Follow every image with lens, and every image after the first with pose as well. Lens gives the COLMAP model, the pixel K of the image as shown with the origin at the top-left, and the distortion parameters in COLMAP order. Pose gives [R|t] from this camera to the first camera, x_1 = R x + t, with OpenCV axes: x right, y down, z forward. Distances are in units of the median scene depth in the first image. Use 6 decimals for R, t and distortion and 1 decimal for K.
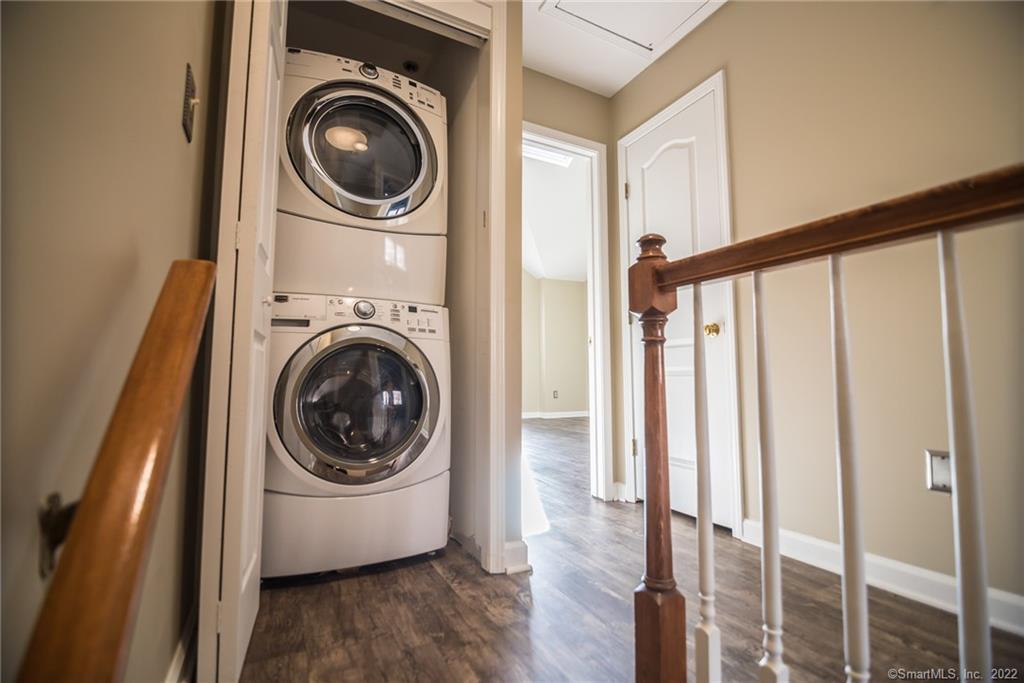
lens RADIAL K [[468.3, 0, 509.2], [0, 468.3, 342.7], [0, 0, 1]] dist [-0.019443, -0.000242]
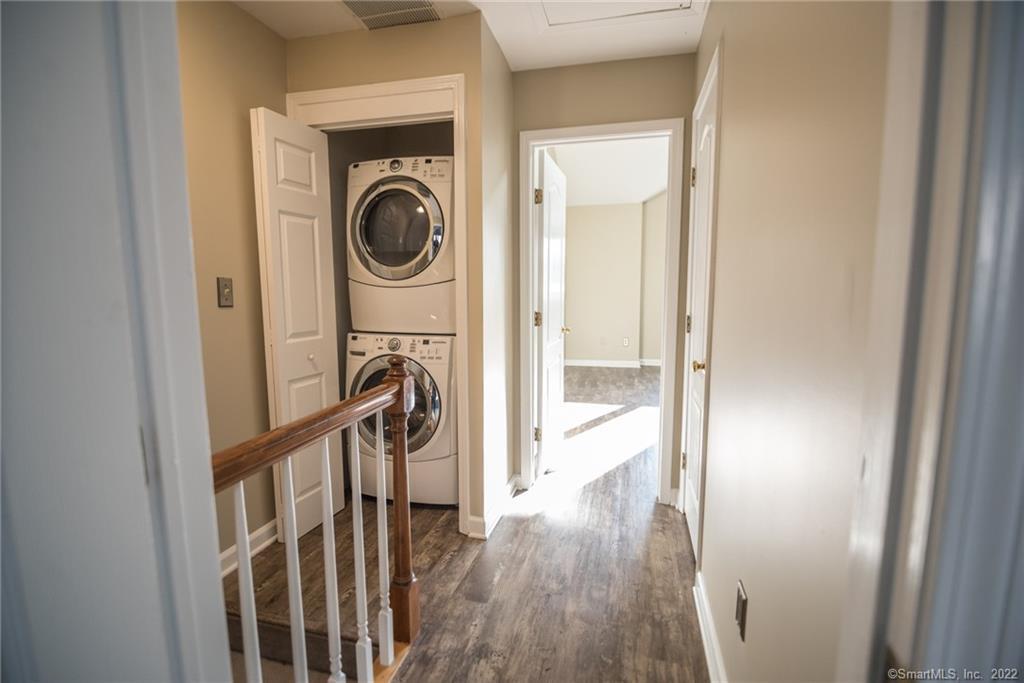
lens RADIAL K [[468.3, 0, 509.2], [0, 468.3, 342.7], [0, 0, 1]] dist [-0.019443, -0.000242]
pose [[0.747501, 0.078838, -0.659566, 0.927508], [0.059539, 0.980984, 0.184733, -0.320831], [0.661587, -0.177358, 0.728592, 0.139049]]
